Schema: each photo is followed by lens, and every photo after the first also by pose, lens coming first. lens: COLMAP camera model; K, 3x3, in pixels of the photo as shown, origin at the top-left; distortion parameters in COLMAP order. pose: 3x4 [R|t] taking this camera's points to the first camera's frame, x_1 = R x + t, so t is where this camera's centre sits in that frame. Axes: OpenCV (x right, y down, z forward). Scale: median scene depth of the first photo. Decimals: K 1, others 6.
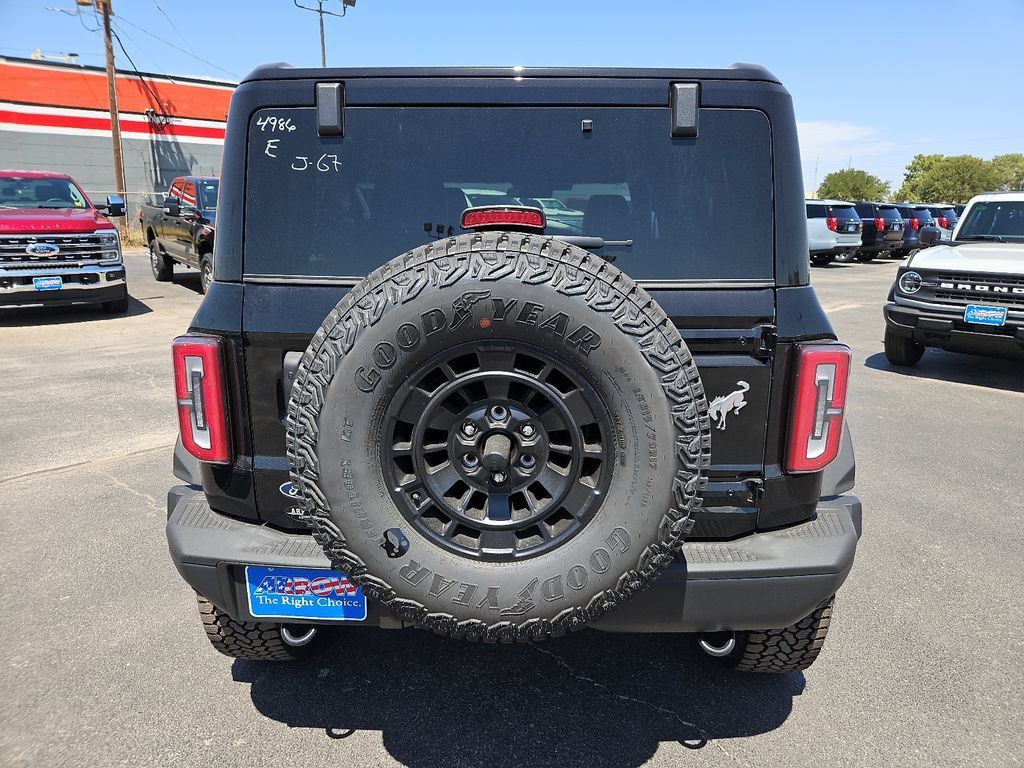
lens RADIAL K [[692.6, 0, 507.5], [0, 692.6, 384.0], [0, 0, 1]] dist [0.060300, -0.051523]
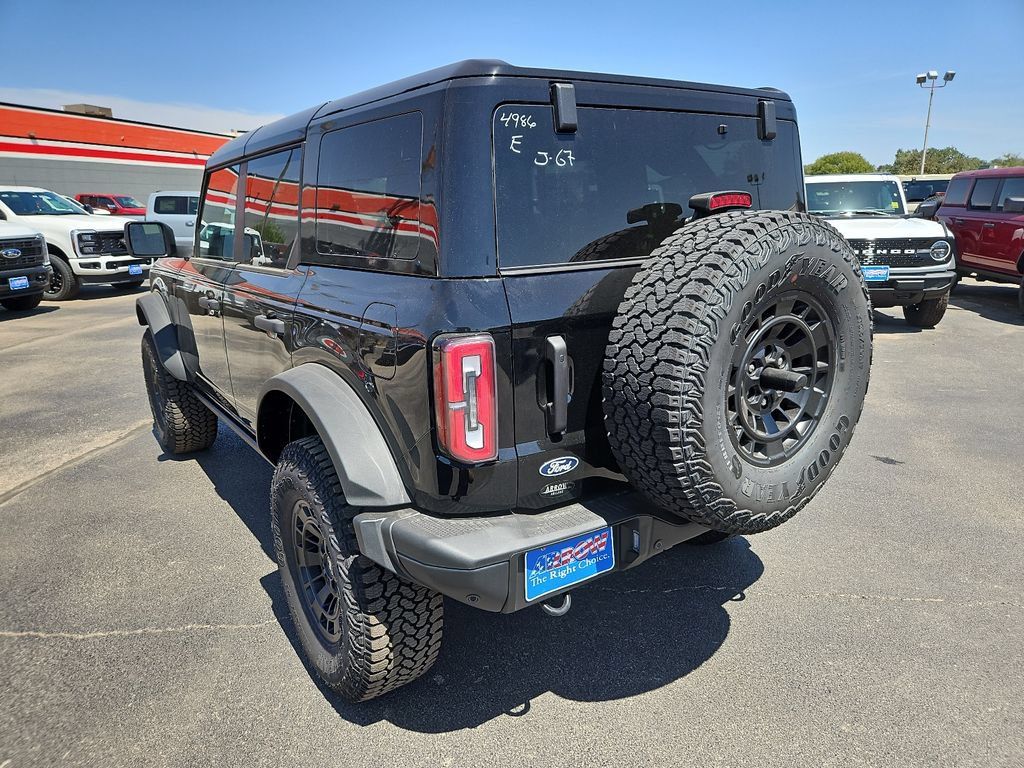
lens RADIAL K [[692.6, 0, 503.9], [0, 692.6, 378.5], [0, 0, 1]] dist [0.060300, -0.051523]
pose [[0.802222, -0.172546, 0.571549, -0.931649], [0.173830, 0.983355, 0.052880, -0.049119], [-0.571159, 0.056931, 0.818862, 0.172796]]
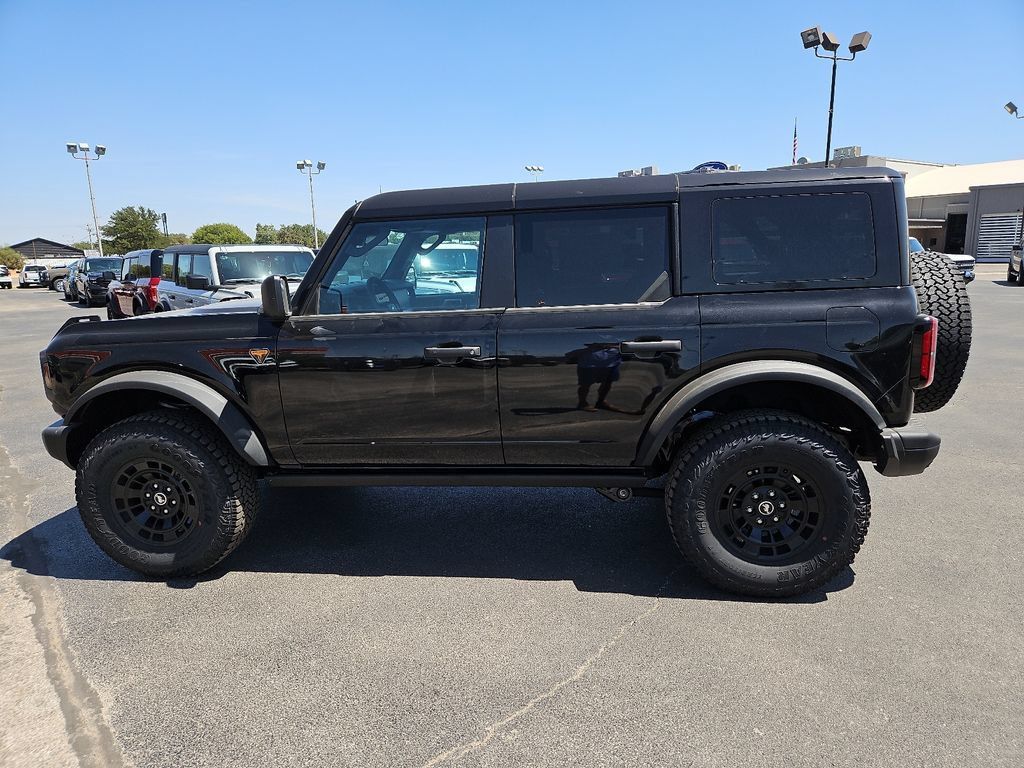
lens RADIAL K [[692.6, 0, 506.0], [0, 692.6, 391.0], [0, 0, 1]] dist [0.060300, -0.051523]
pose [[0.091383, -0.200840, 0.975353, -2.251445], [0.265104, 0.949012, 0.170578, -0.459081], [-0.959880, 0.242982, 0.139967, 1.762419]]
